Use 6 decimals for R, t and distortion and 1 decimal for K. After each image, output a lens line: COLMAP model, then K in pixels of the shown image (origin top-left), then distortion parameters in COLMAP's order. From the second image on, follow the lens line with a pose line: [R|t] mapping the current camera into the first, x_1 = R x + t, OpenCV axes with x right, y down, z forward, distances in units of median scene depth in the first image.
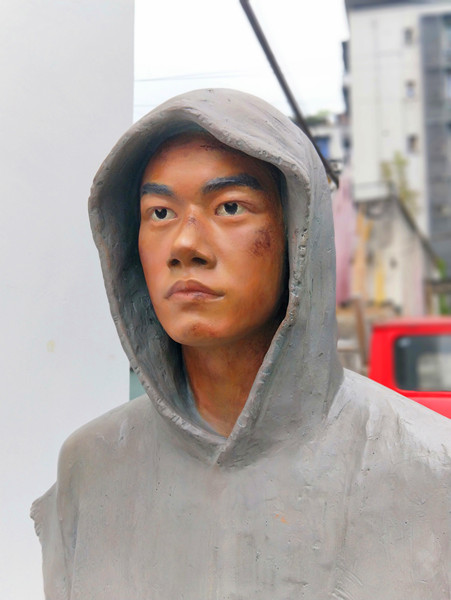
lens RADIAL K [[699.4, 0, 225.5], [0, 699.4, 300.0], [0, 0, 1]] dist [0.203439, -0.673850]
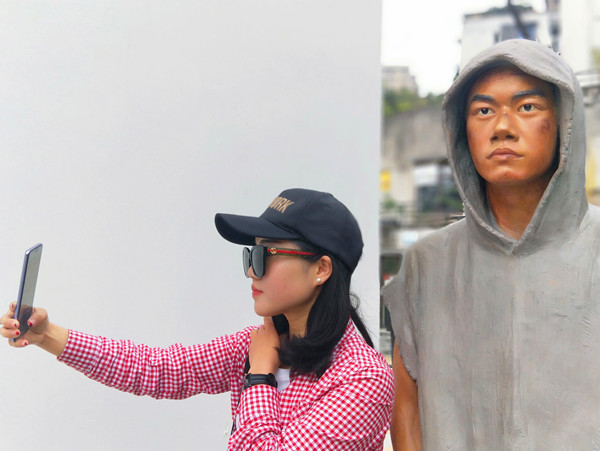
lens RADIAL K [[699.4, 0, 299.7], [0, 699.4, 219.1], [0, 0, 1]] dist [0.203439, -0.673850]
pose [[0.985509, 0.011826, -0.169210, -0.246357], [-0.005677, 0.999307, 0.036776, 0.086981], [0.169528, -0.035282, 0.984894, -0.863044]]
